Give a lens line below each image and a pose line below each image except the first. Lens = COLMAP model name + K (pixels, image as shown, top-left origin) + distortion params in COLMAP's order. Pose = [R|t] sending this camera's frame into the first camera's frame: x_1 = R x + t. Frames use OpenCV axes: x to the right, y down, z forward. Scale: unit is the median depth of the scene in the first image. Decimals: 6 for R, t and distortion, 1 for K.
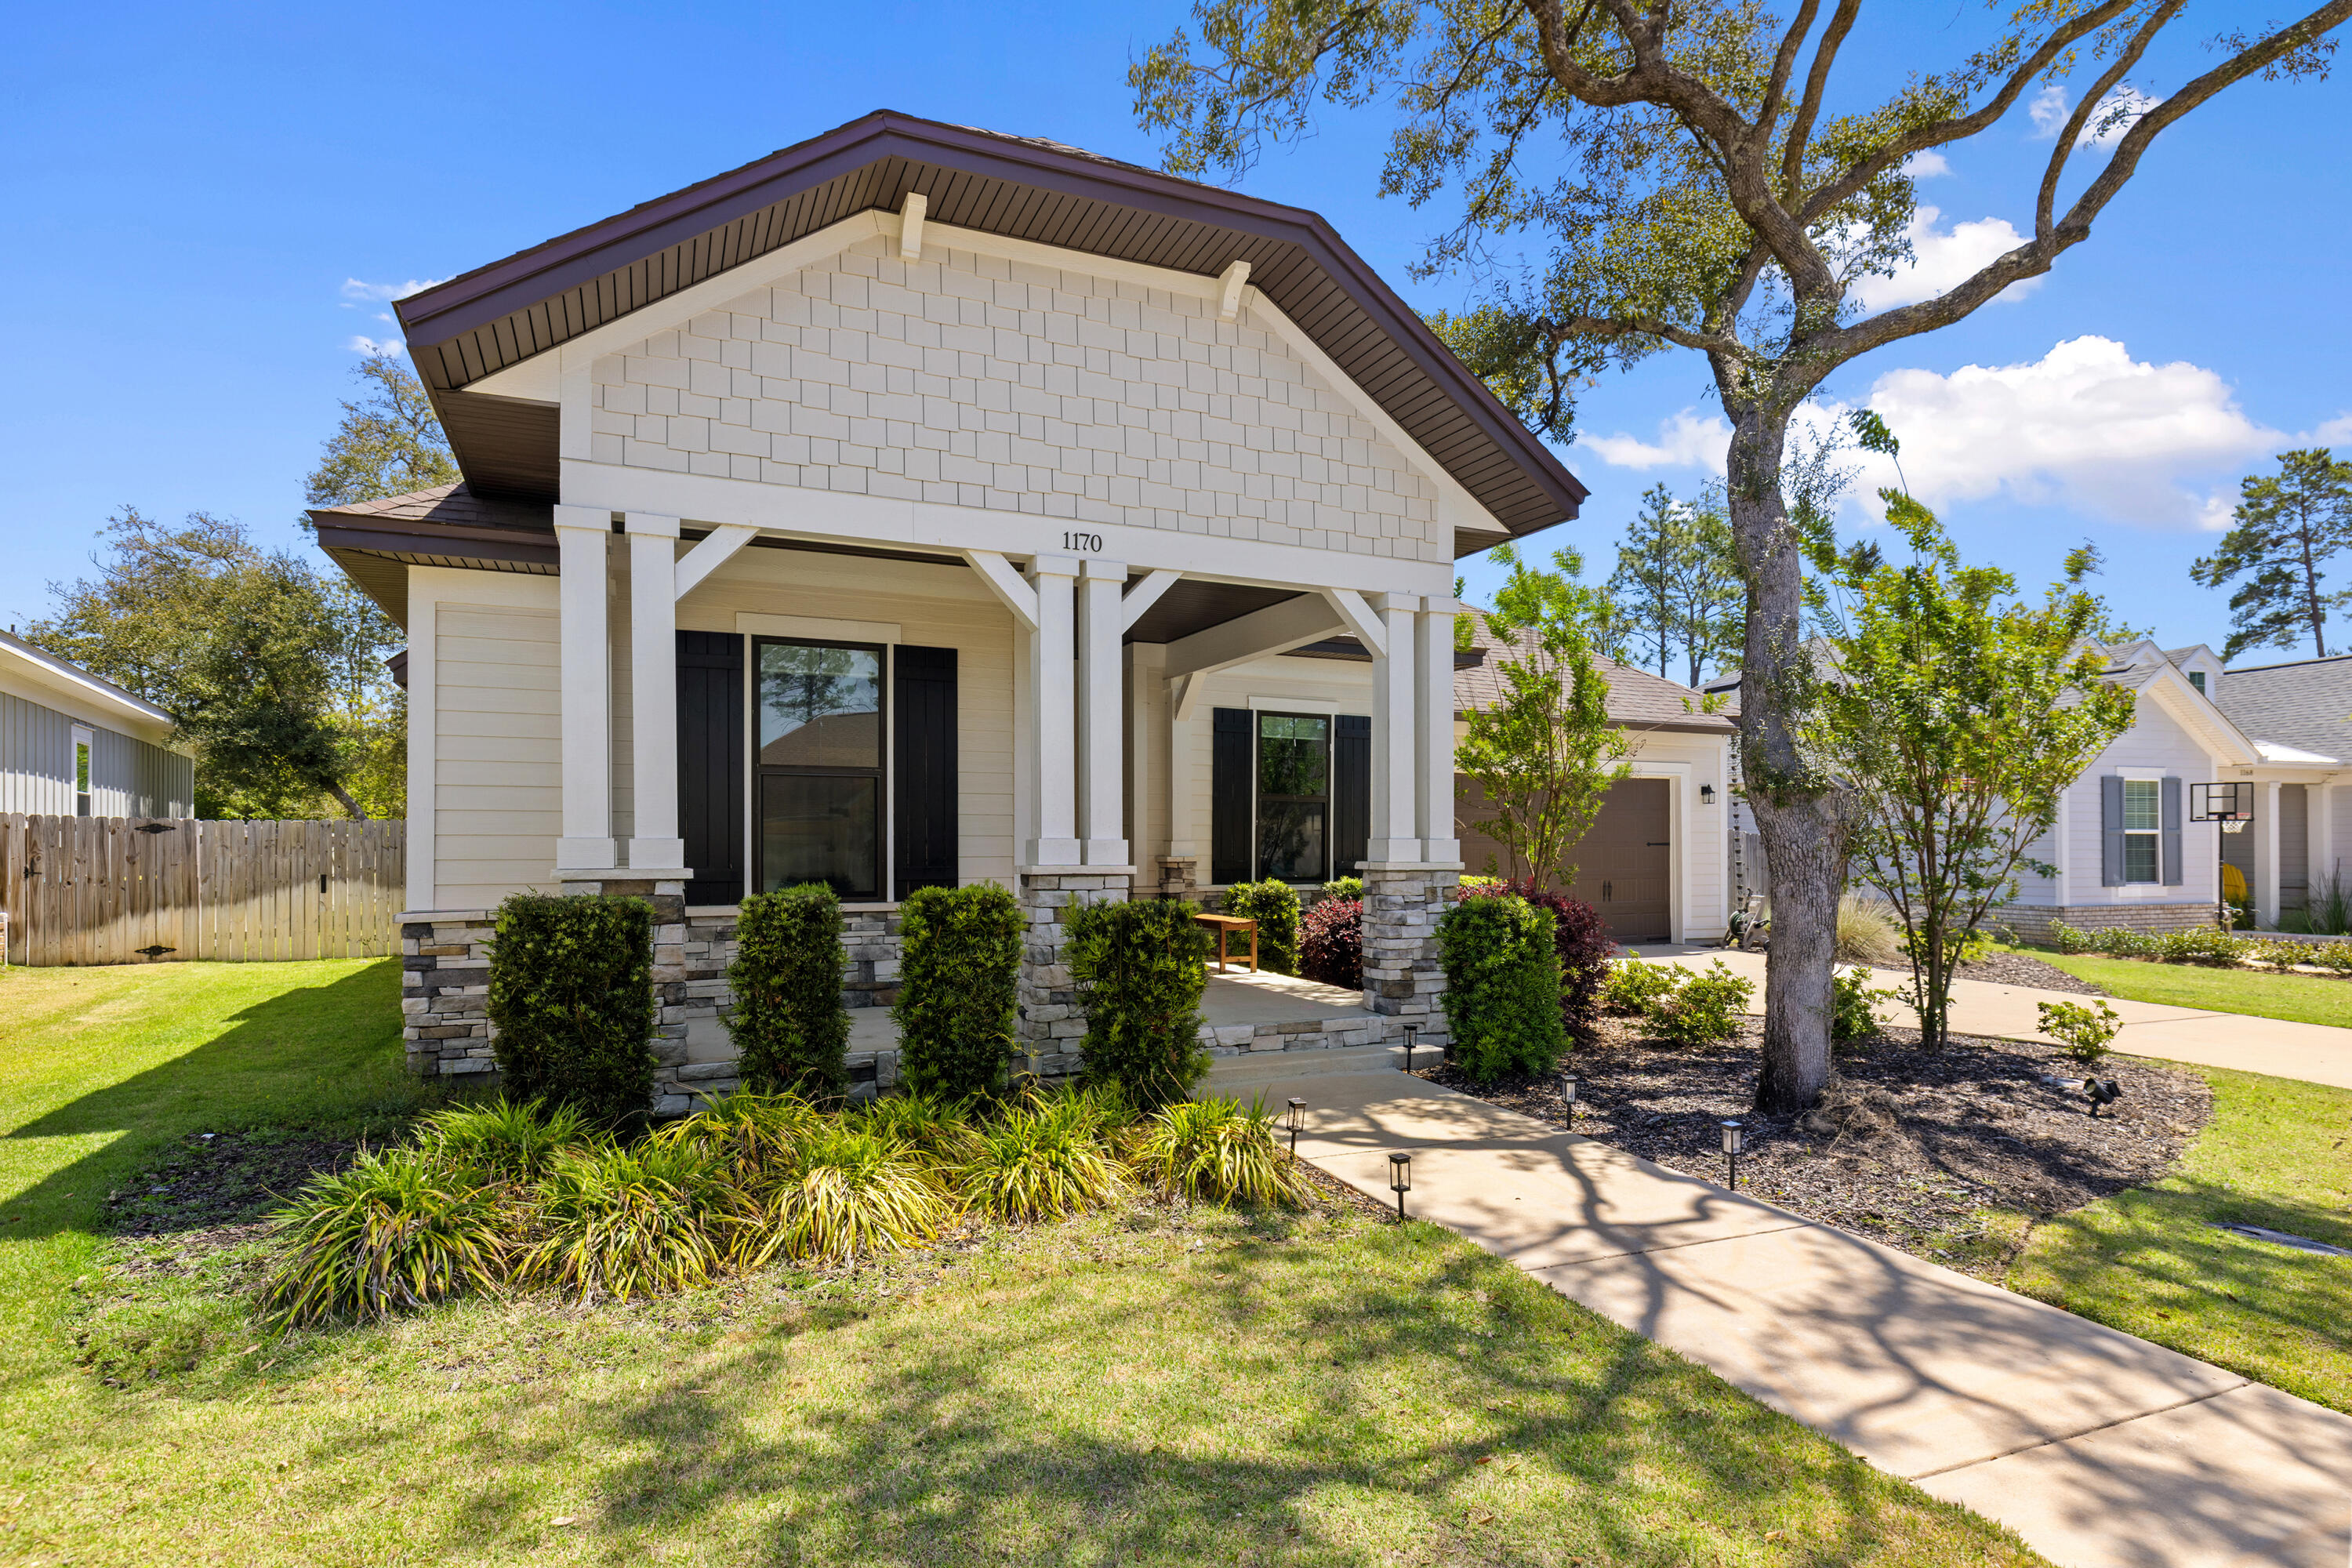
lens RADIAL K [[1240.9, 0, 1175.8], [0, 1240.9, 840.2], [0, 0, 1]] dist [-0.003526, 0.000063]
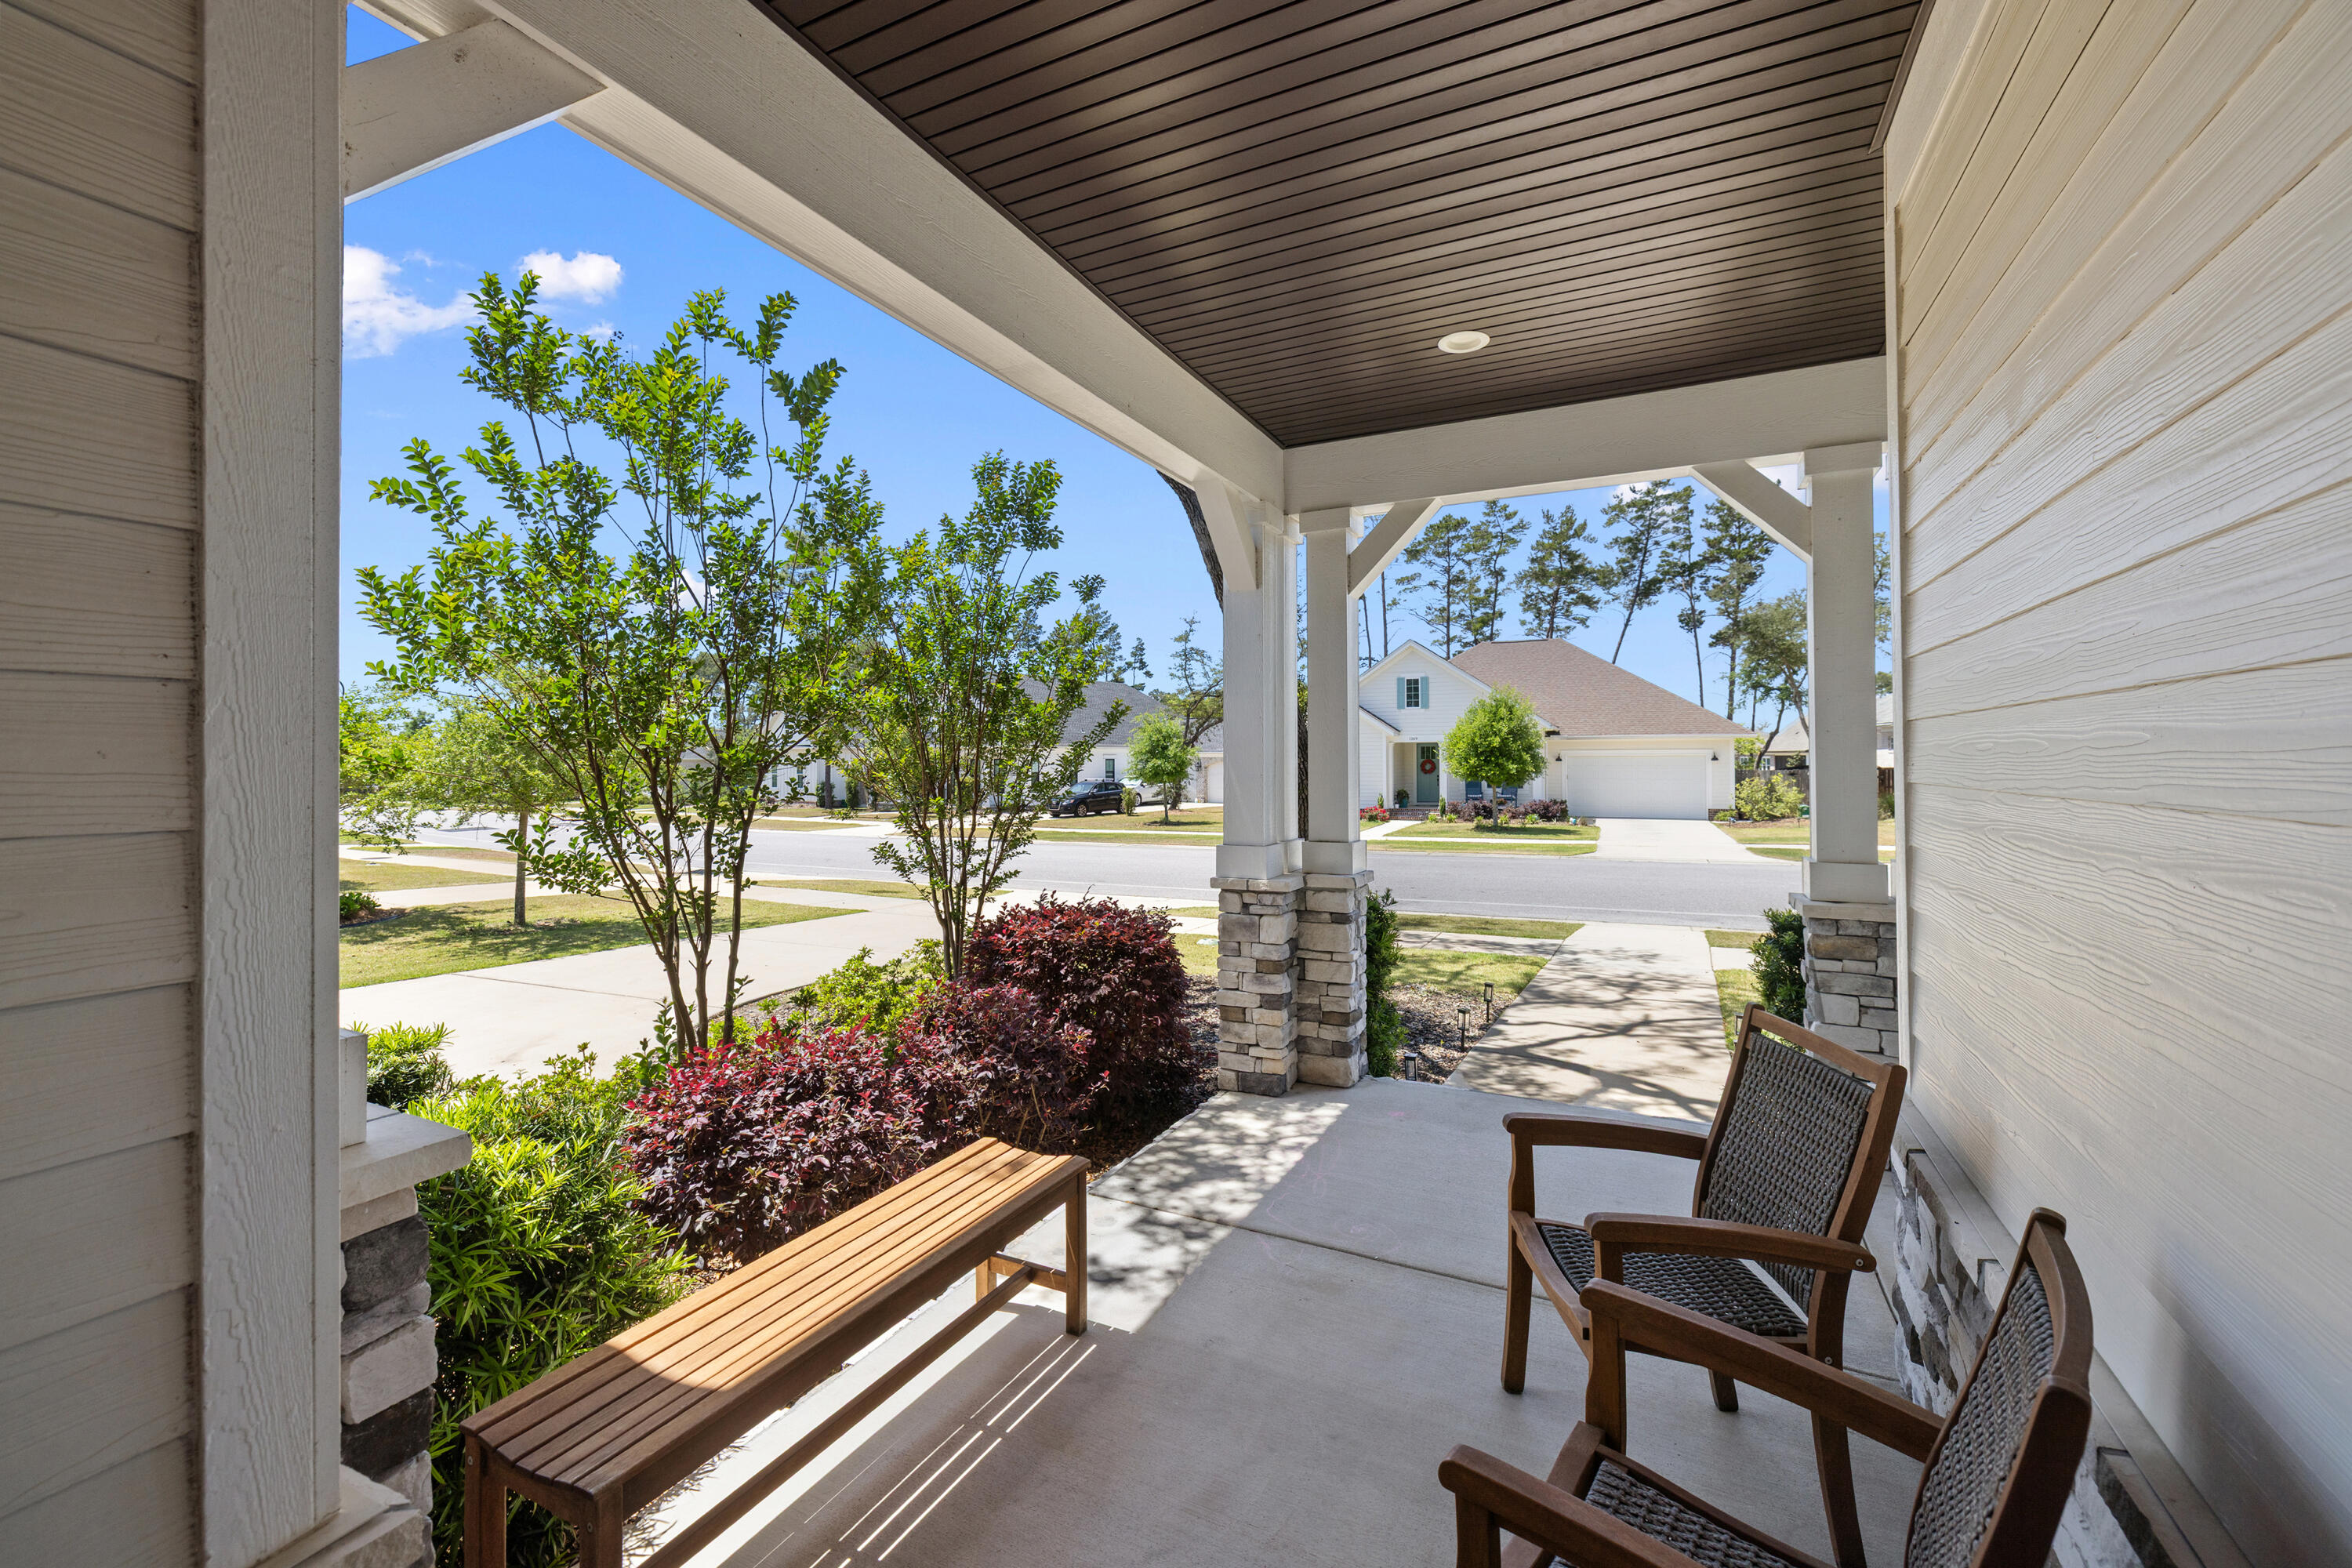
lens RADIAL K [[1007.1, 0, 1167.1], [0, 1007.1, 770.0], [0, 0, 1]] dist [0.001740, -0.000130]
pose [[-0.639440, -0.005865, 0.768819, -0.251256], [-0.006194, 0.999978, 0.002476, -0.052188], [-0.768816, -0.003179, -0.639462, 1.667289]]
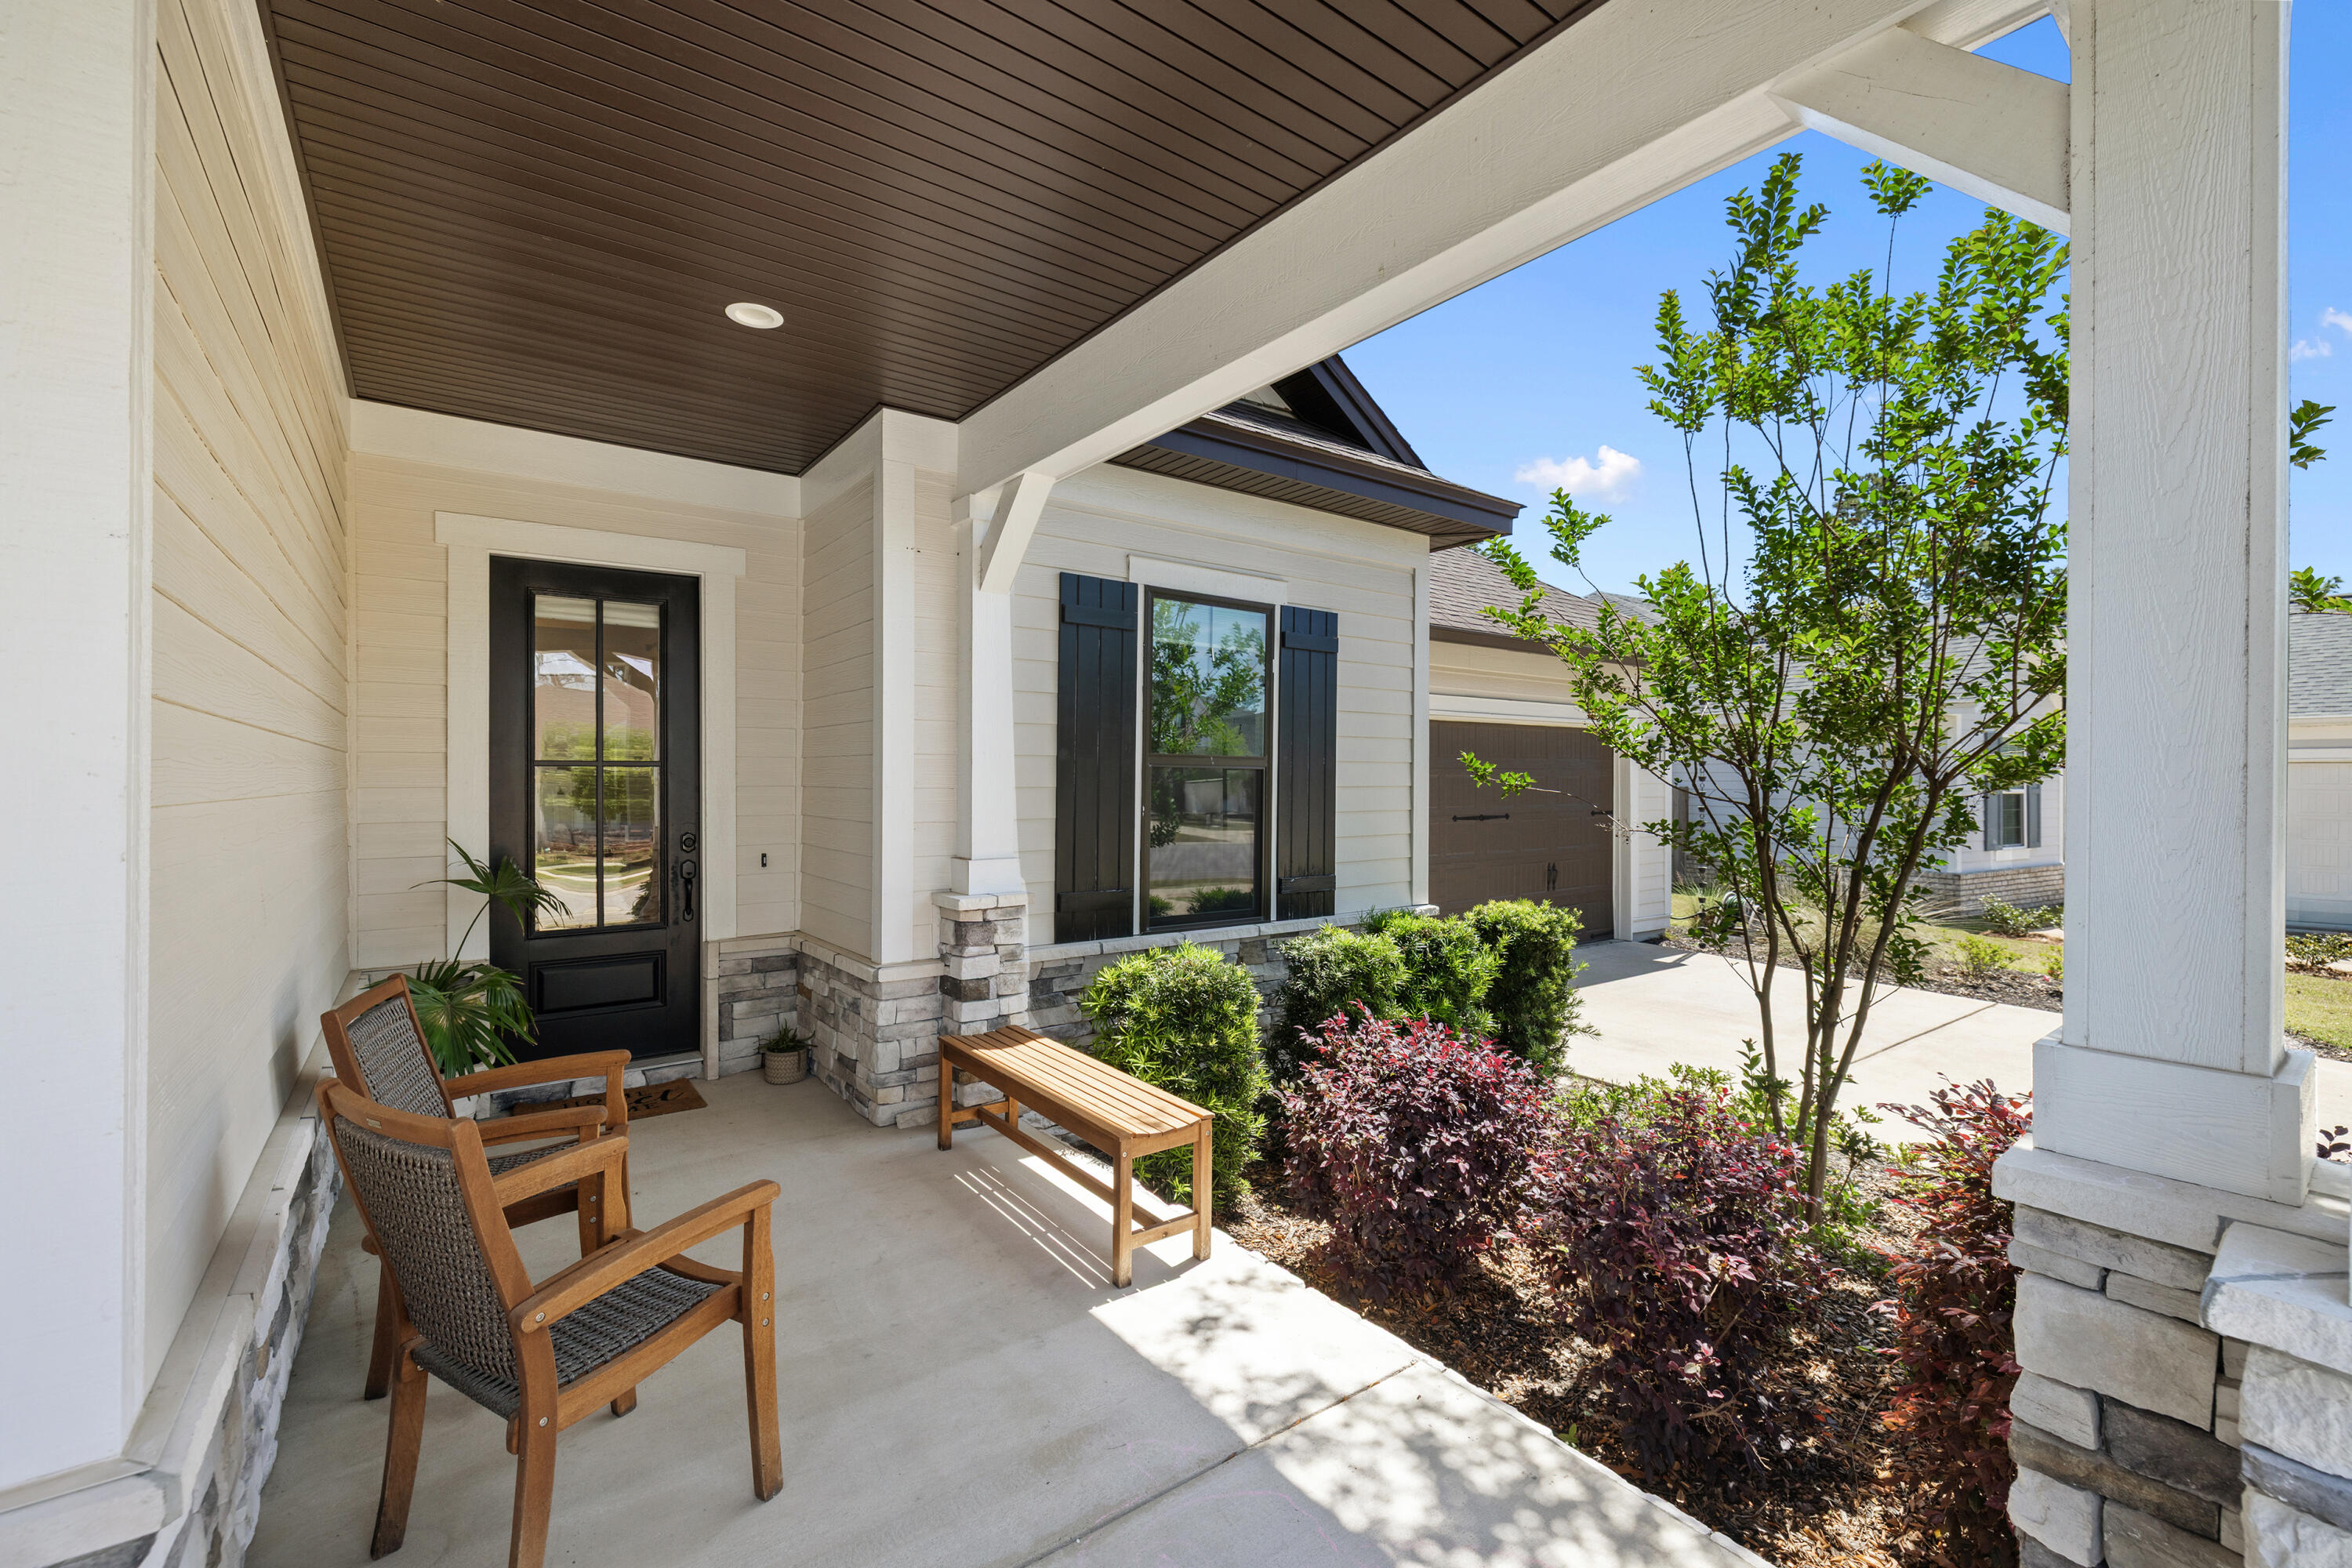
lens RADIAL K [[1007.1, 0, 1187.1], [0, 1007.1, 779.5], [0, 0, 1]] dist [0.001740, -0.000130]
pose [[0.975453, 0.004803, 0.220153, -0.011569], [-0.007801, 0.999888, 0.012754, -0.056388], [-0.220067, -0.014159, 0.975382, 1.054365]]
